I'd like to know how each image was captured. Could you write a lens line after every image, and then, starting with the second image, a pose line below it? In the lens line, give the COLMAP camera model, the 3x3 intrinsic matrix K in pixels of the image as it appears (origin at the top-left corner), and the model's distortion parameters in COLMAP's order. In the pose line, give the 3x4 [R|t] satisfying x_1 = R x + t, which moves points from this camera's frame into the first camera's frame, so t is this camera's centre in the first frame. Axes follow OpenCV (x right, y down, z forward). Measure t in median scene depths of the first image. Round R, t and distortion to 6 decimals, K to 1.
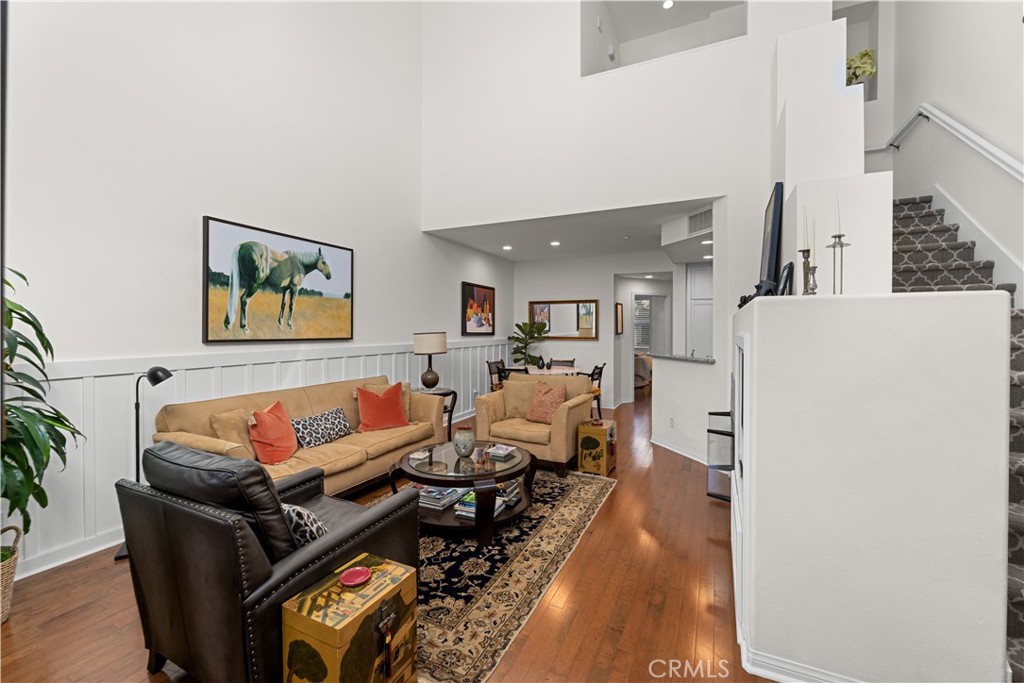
lens RADIAL K [[424.3, 0, 509.8], [0, 424.3, 330.7], [0, 0, 1]] dist [-0.000832, -0.000010]
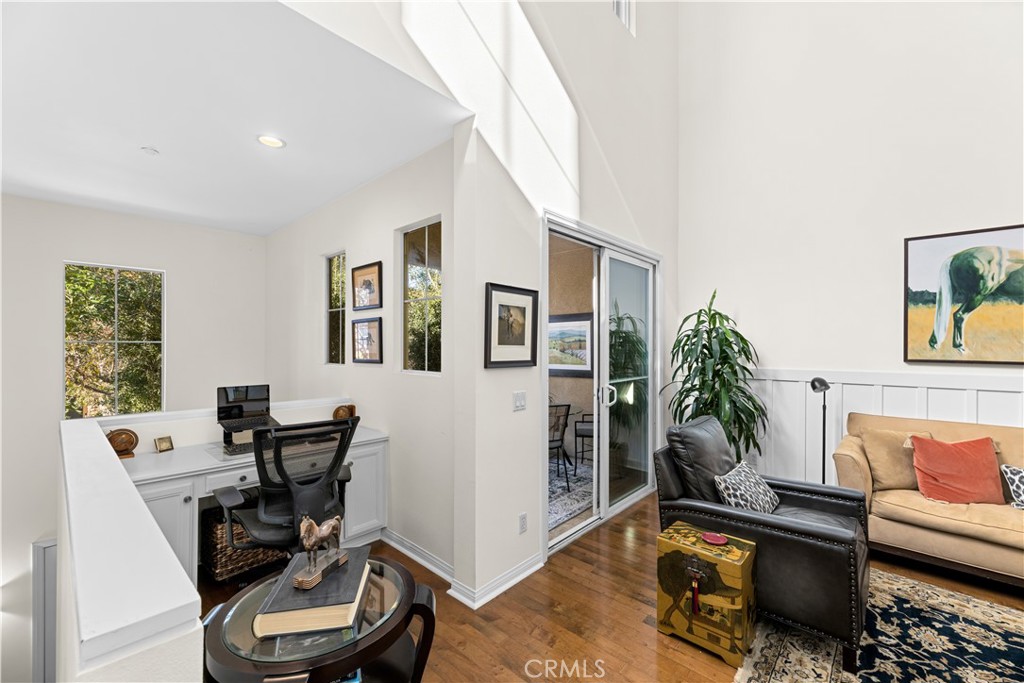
lens RADIAL K [[412.9, 0, 507.7], [0, 412.9, 338.8], [0, 0, 1]] dist [0.001135, -0.000091]
pose [[-0.274276, -0.010250, -0.961596, 0.481494], [-0.002392, 0.999947, -0.009976, -0.014569], [0.961648, -0.000436, -0.274286, 0.332186]]
